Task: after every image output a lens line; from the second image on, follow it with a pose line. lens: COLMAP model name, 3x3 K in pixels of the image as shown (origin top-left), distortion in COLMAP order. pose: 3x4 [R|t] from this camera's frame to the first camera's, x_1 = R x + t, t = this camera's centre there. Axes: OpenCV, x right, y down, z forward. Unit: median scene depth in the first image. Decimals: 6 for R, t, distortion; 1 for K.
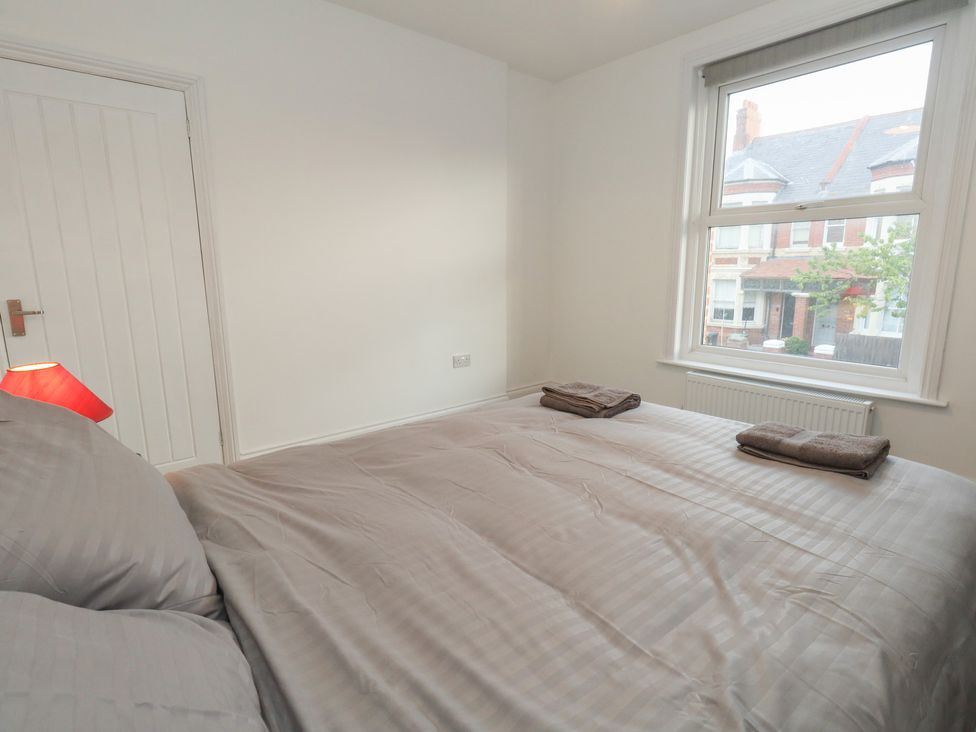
lens RADIAL K [[509.2, 0, 495.7], [0, 509.2, 359.1], [0, 0, 1]] dist [0.003953, 0.000479]
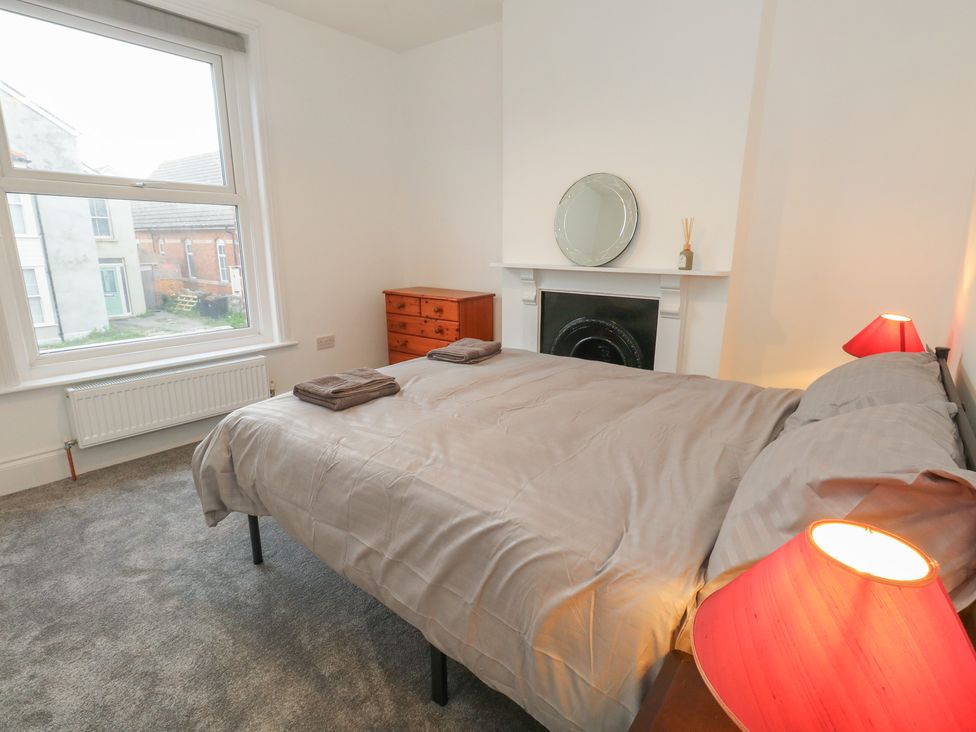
lens RADIAL K [[509.2, 0, 495.6], [0, 509.2, 368.6], [0, 0, 1]] dist [0.003953, 0.000479]
pose [[-0.212470, -0.239396, 0.947389, -0.690337], [0.174507, 0.944644, 0.277839, -0.155804], [-0.961459, 0.224359, -0.158933, 0.755059]]
